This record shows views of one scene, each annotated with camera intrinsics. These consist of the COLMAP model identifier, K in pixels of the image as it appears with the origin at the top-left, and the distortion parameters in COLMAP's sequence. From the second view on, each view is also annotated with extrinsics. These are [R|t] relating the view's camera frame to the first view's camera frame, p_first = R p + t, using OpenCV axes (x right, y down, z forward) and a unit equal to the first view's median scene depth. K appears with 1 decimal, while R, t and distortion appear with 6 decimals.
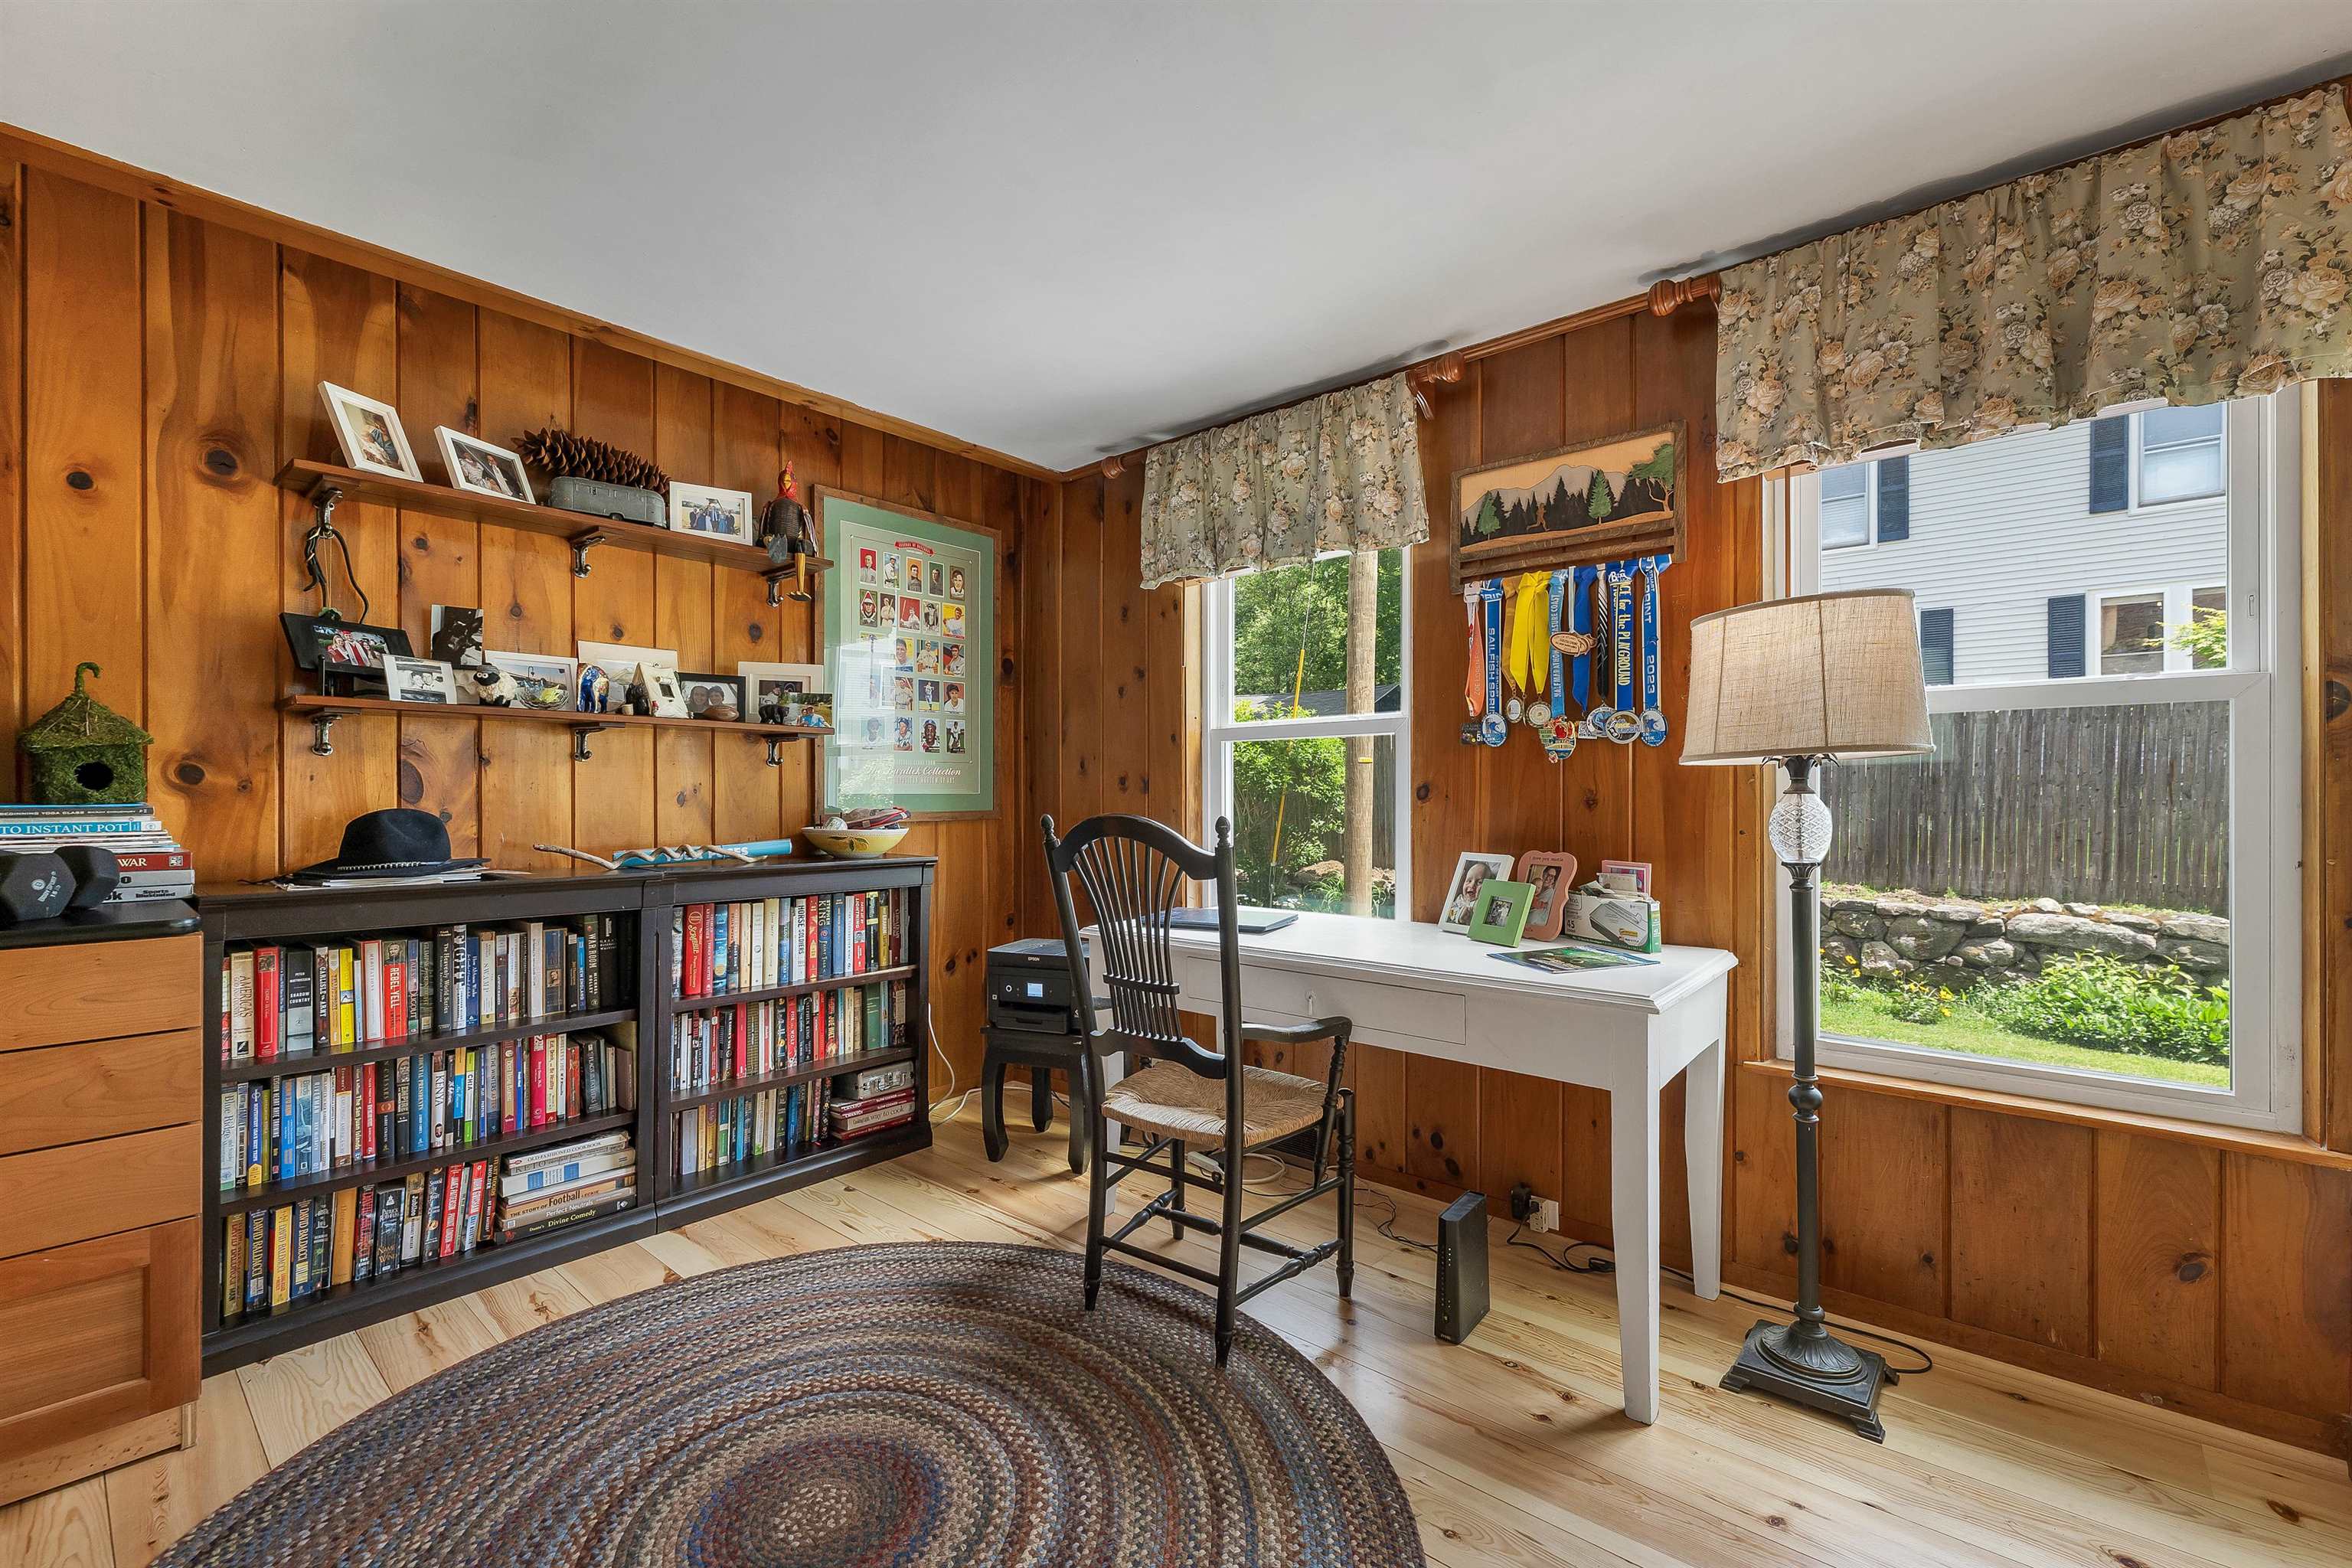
lens RADIAL K [[980.6, 0, 1176.3], [0, 980.6, 796.3], [0, 0, 1]] dist [0.002495, -0.000318]
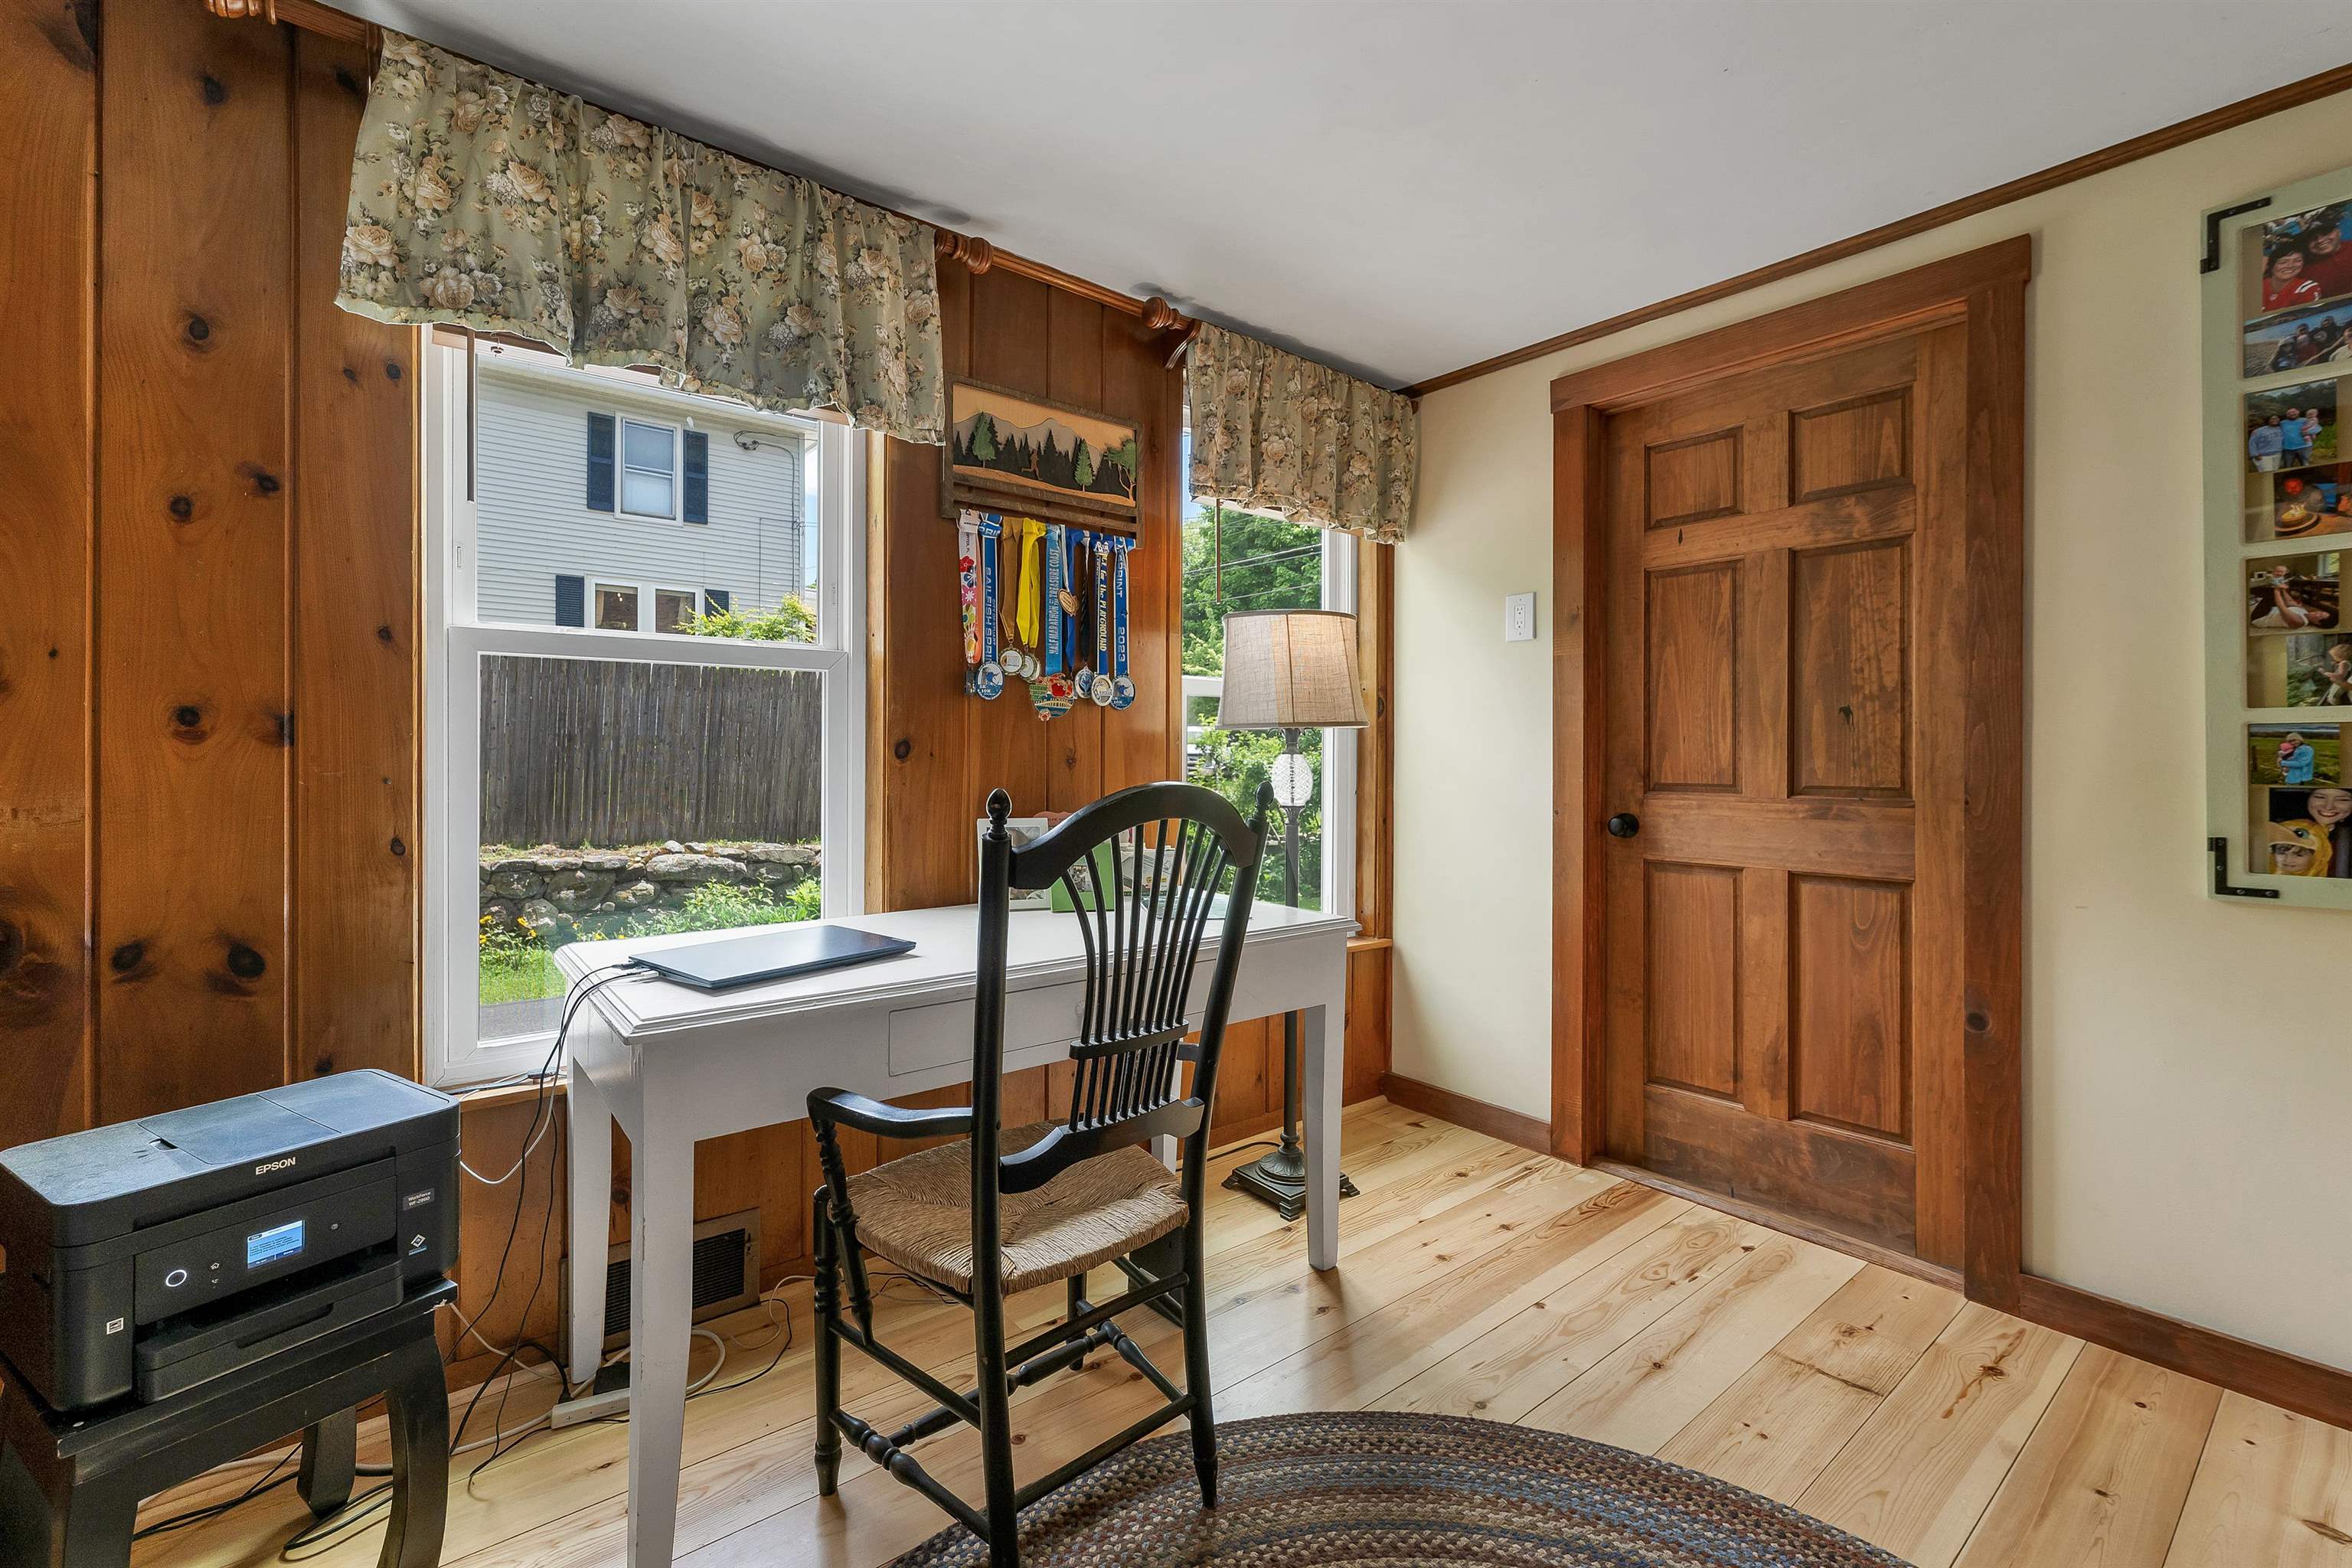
lens RADIAL K [[993.3, 0, 1177.8], [0, 993.3, 753.4], [0, 0, 1]] dist [-0.000678, -0.000219]
pose [[0.194757, 0.002563, 0.980848, -0.405405], [-0.004181, 0.999990, -0.001782, -0.000243], [-0.980843, -0.003754, 0.194766, 0.494239]]
